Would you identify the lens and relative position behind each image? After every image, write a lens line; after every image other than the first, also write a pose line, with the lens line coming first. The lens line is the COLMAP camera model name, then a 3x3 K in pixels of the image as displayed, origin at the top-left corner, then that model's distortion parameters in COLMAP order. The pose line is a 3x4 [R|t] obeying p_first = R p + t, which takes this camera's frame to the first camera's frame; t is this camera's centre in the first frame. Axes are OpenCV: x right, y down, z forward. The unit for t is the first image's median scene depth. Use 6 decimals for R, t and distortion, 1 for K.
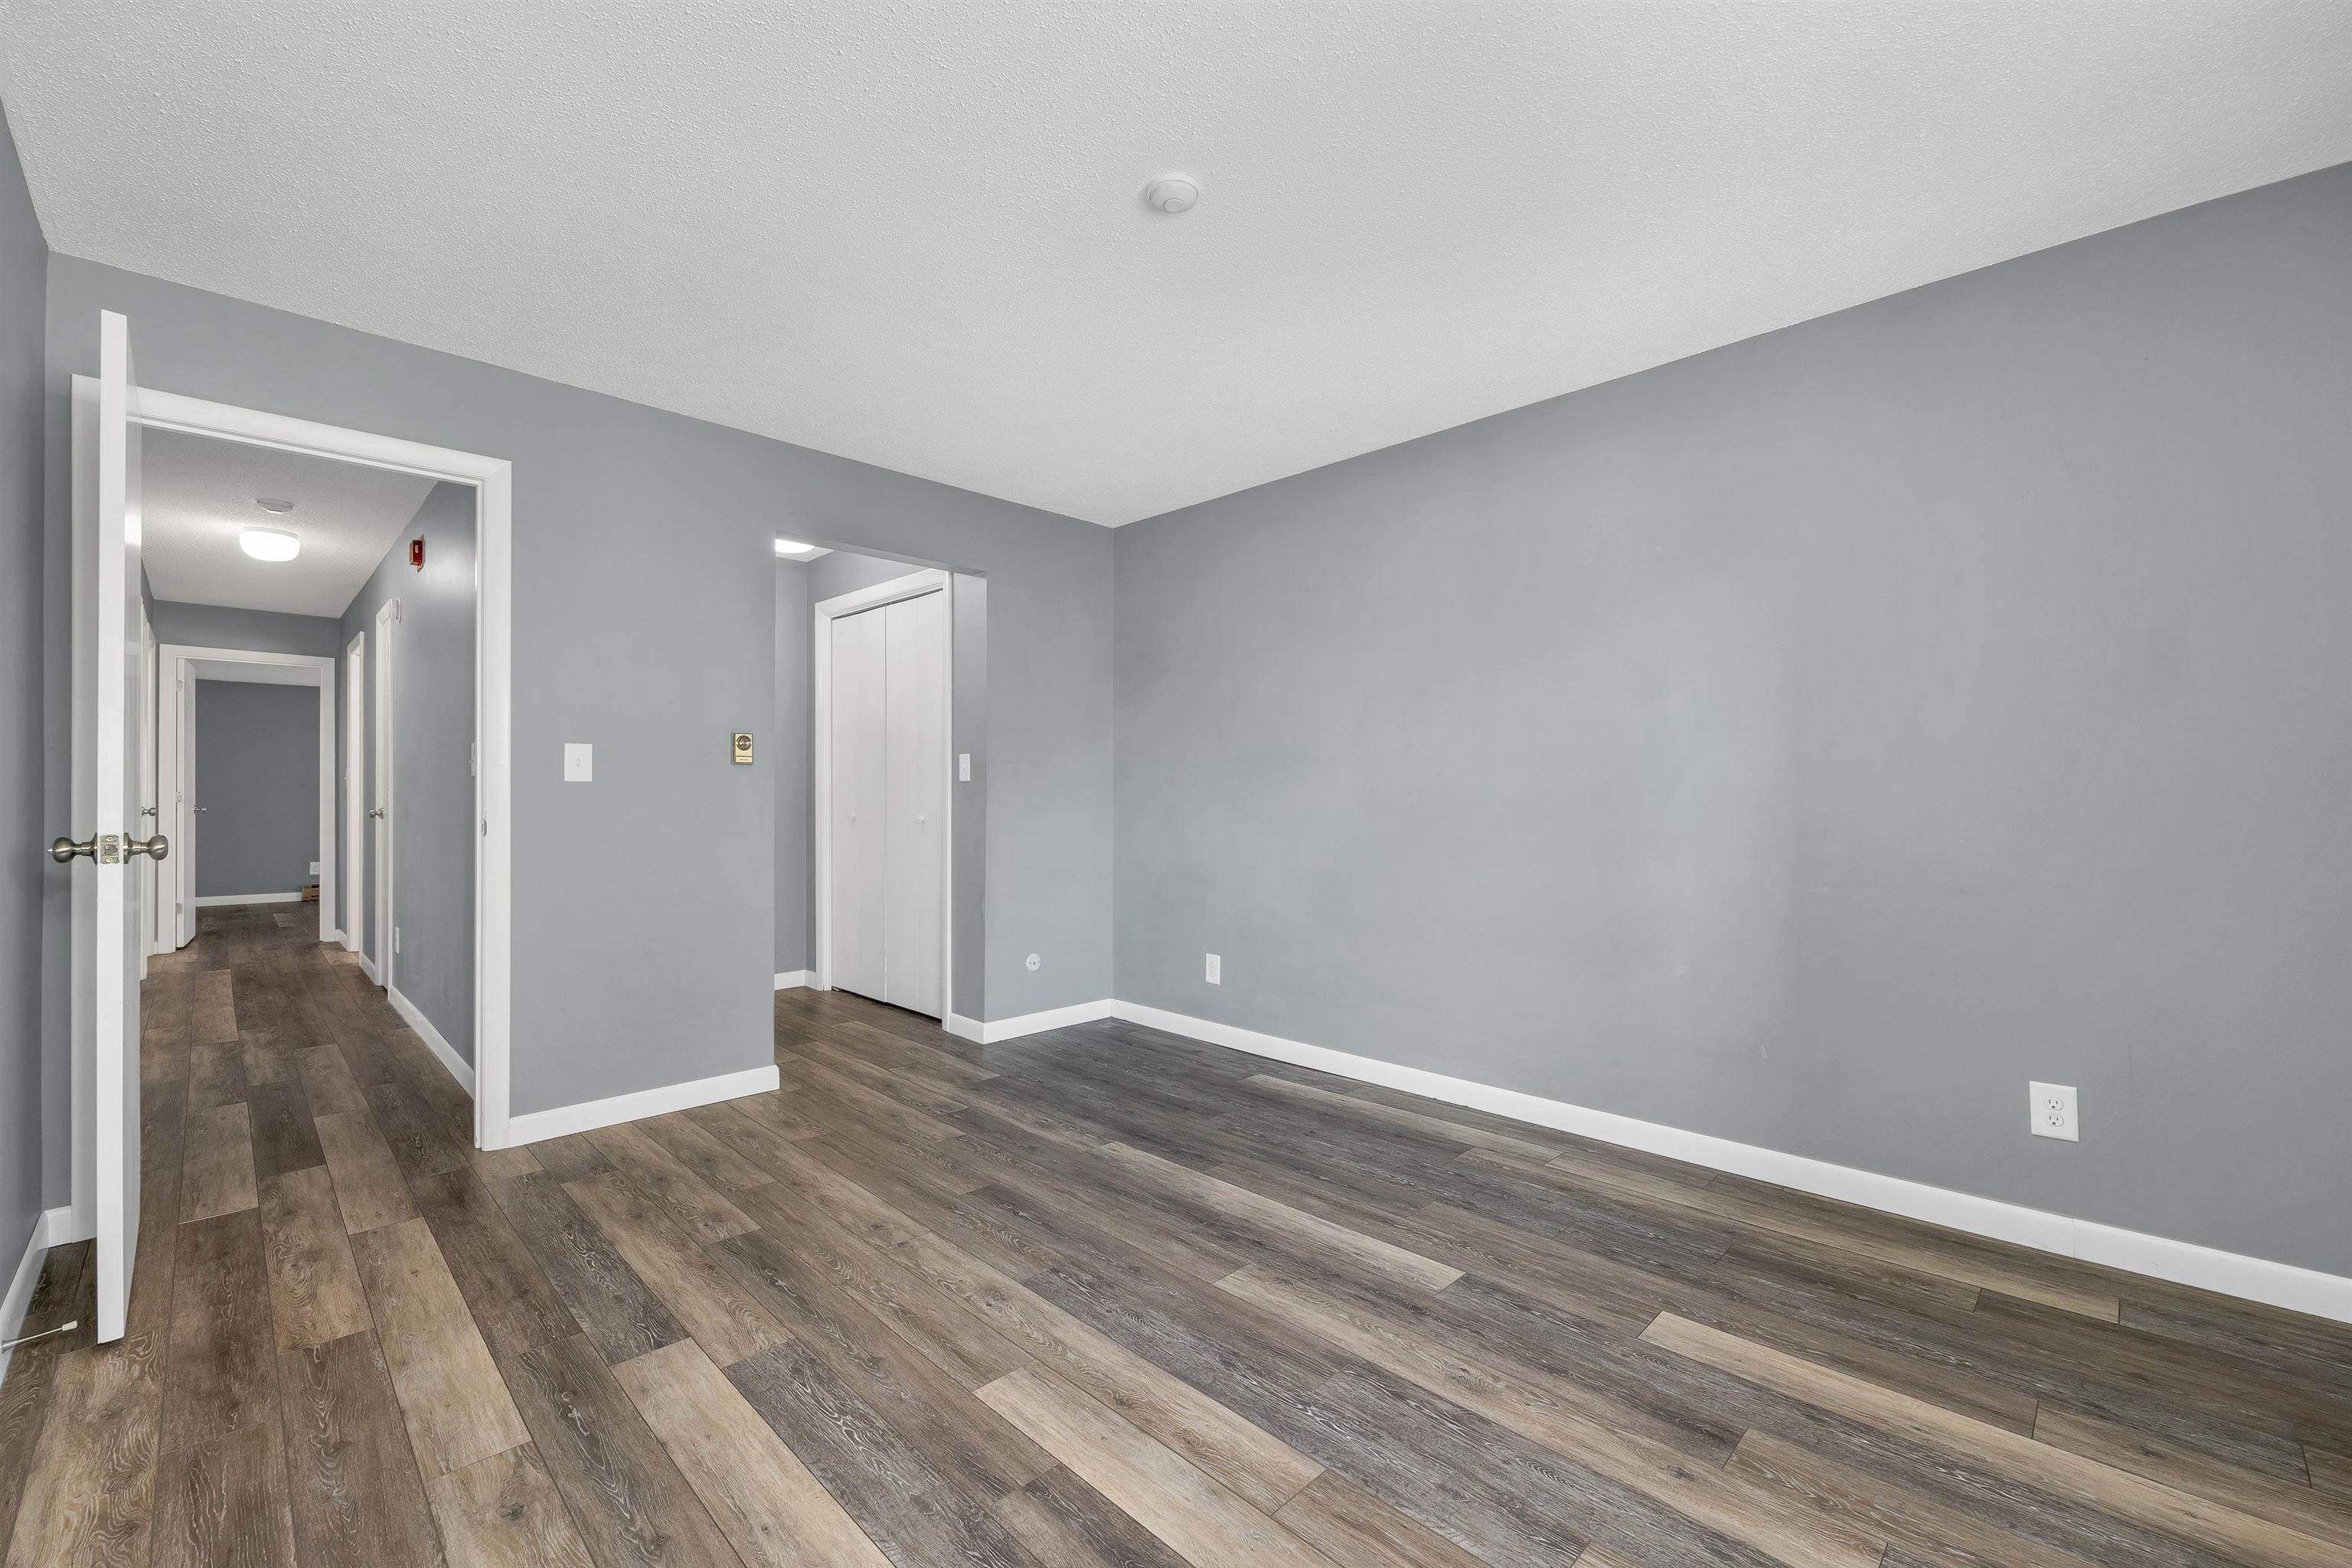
lens RADIAL K [[980.9, 0, 1178.6], [0, 980.9, 813.9], [0, 0, 1]] dist [0.000610, 0.000214]
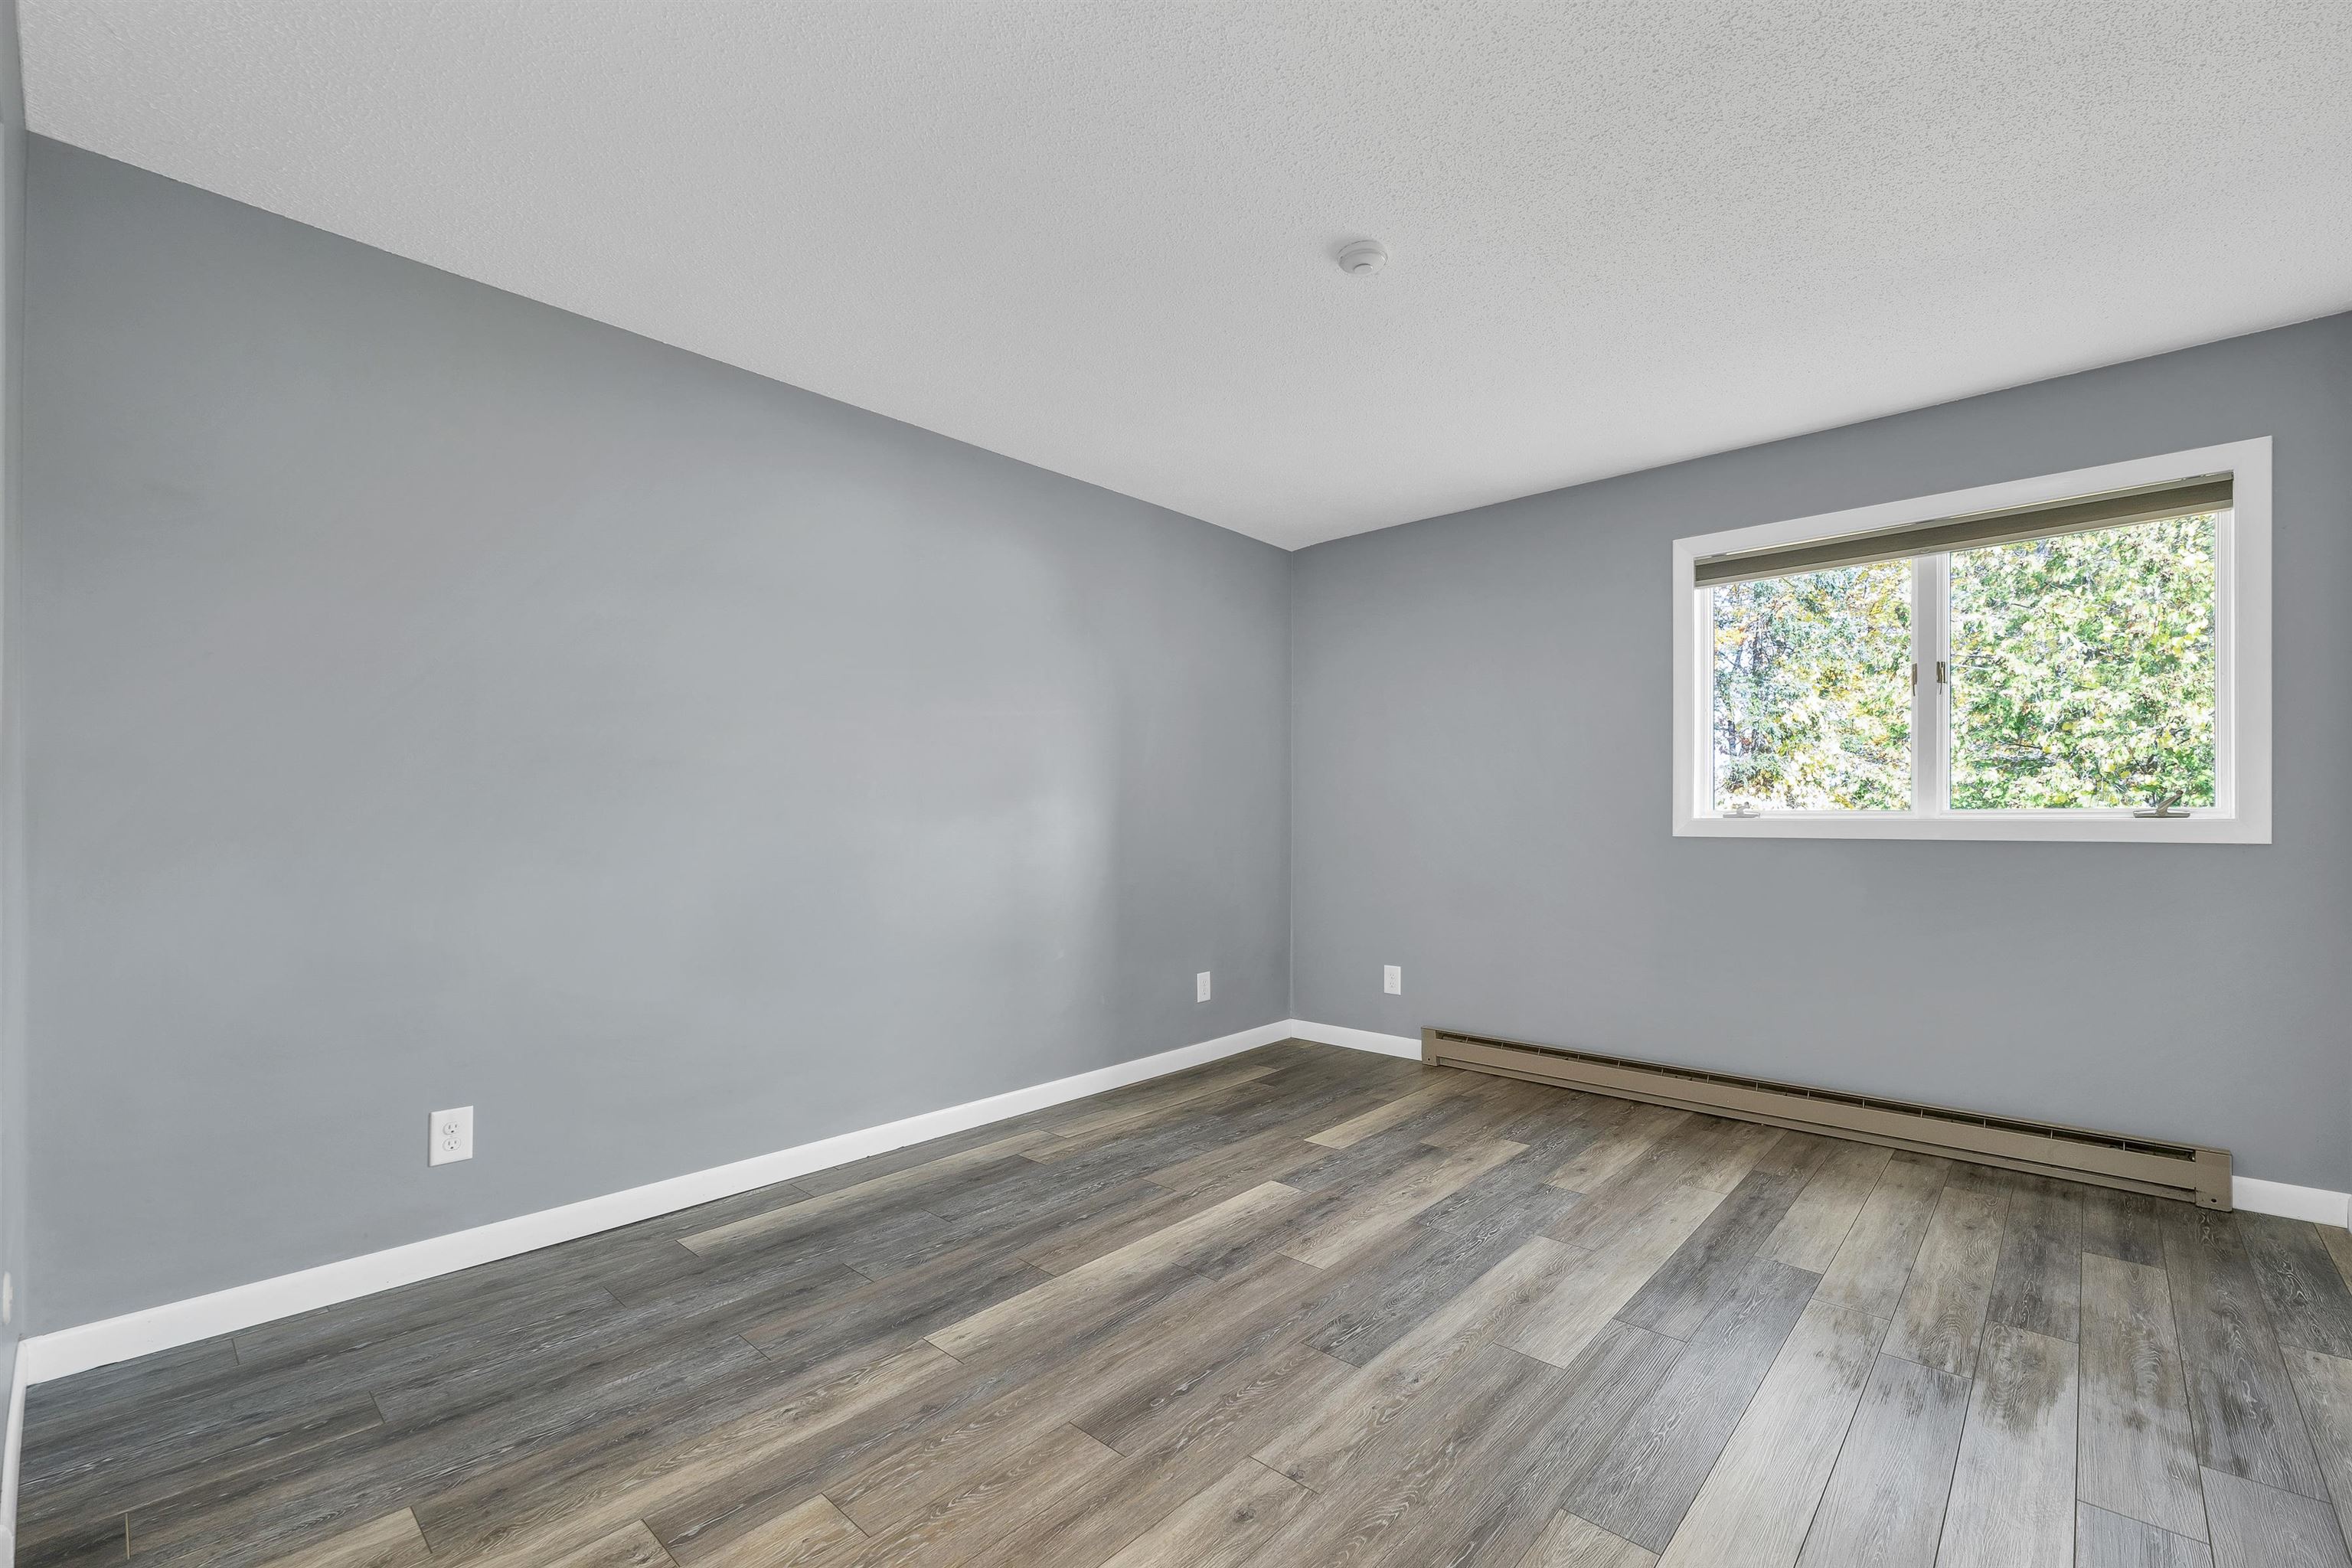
lens RADIAL K [[980.9, 0, 1178.6], [0, 980.9, 813.9], [0, 0, 1]] dist [0.000610, 0.000214]
pose [[-0.042288, 0.002059, 0.999103, -0.900416], [0.020370, 0.999792, -0.001198, -0.026382], [-0.998898, 0.020301, -0.042321, 1.022127]]
